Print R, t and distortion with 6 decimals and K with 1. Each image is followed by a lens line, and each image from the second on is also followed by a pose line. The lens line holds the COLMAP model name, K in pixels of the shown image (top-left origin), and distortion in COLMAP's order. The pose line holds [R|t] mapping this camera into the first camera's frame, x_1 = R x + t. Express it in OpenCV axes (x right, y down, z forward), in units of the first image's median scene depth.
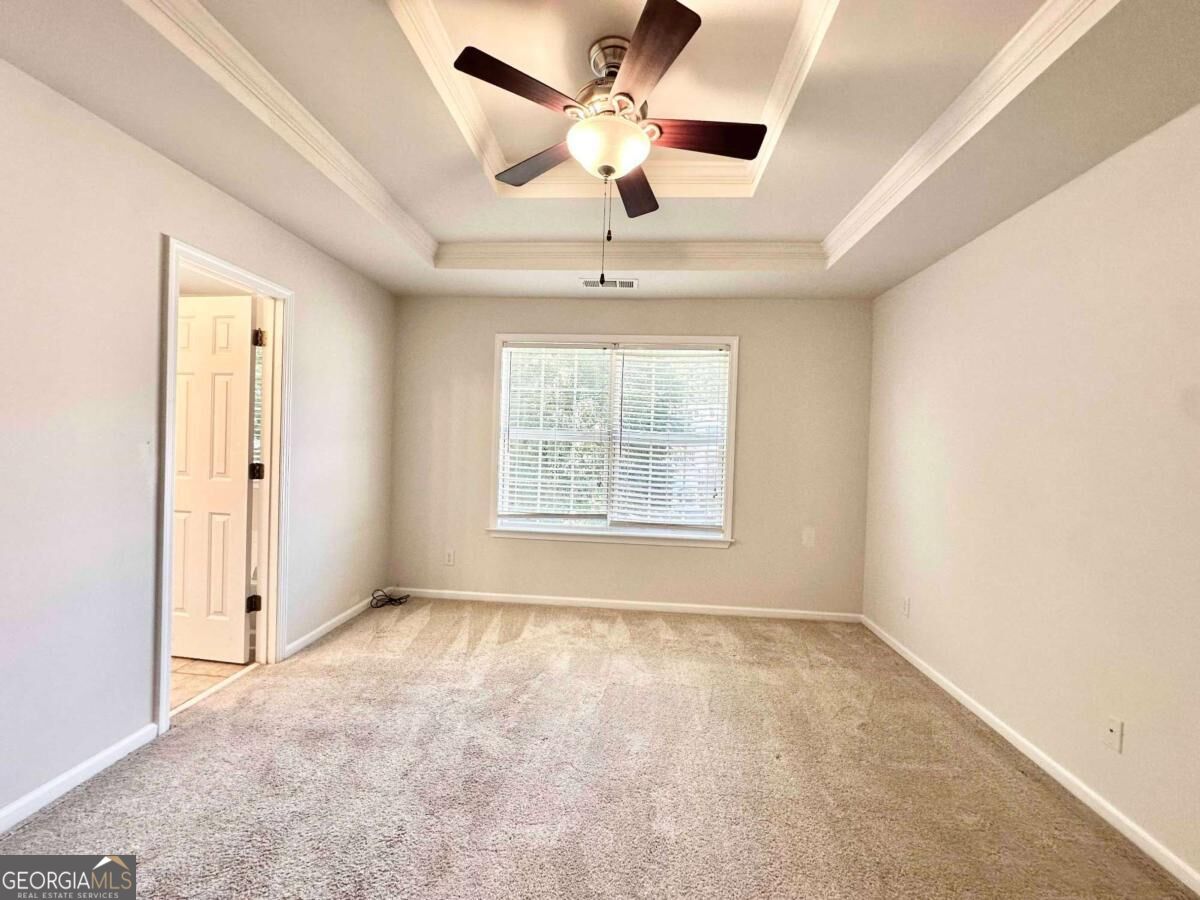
lens RADIAL K [[486.5, 0, 612.1], [0, 486.5, 451.8], [0, 0, 1]] dist [-0.000196, -0.000071]
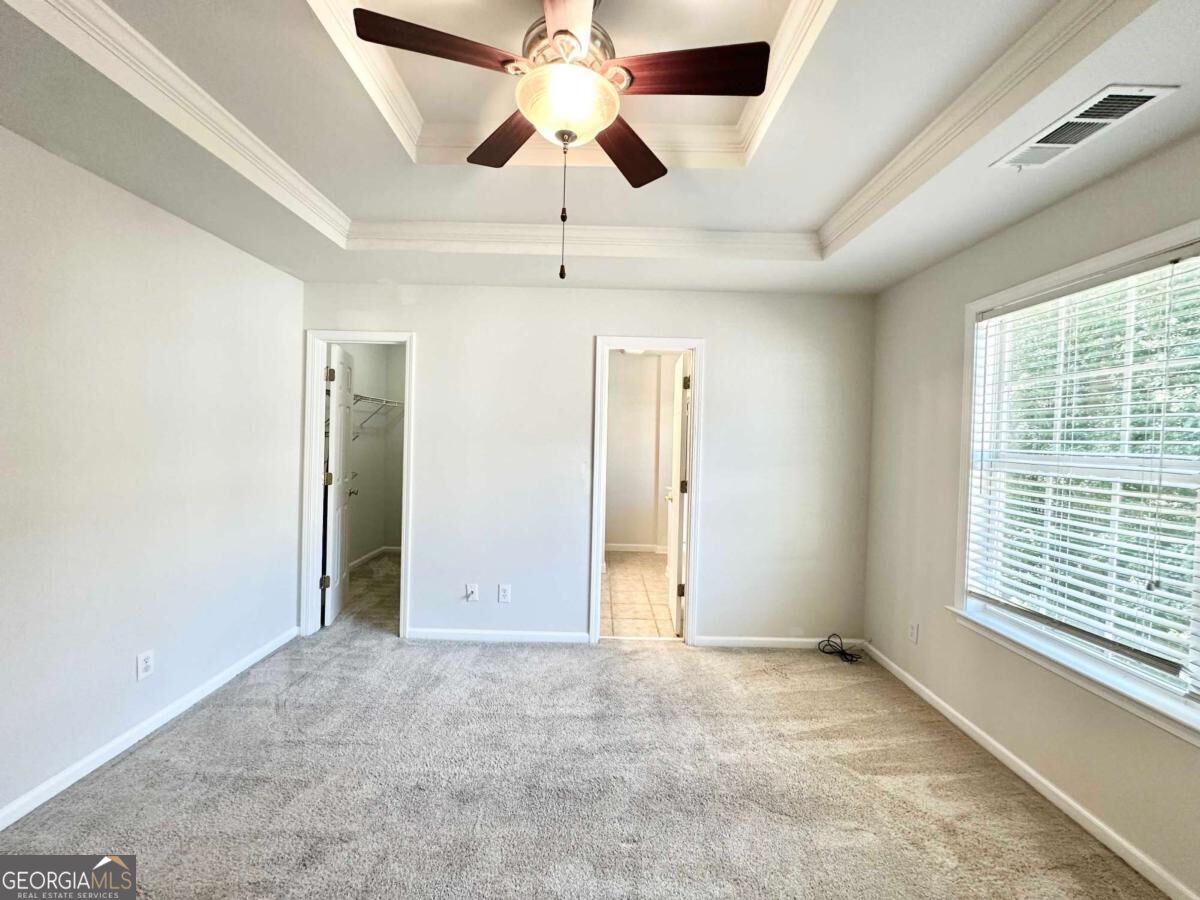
lens RADIAL K [[486.5, 0, 592.4], [0, 486.5, 450.2], [0, 0, 1]] dist [-0.000196, -0.000071]
pose [[0.042834, -0.006207, -0.999063, 0.454923], [-0.044019, 0.998998, -0.008094, -0.030252], [0.998112, 0.044324, 0.042517, 0.595478]]
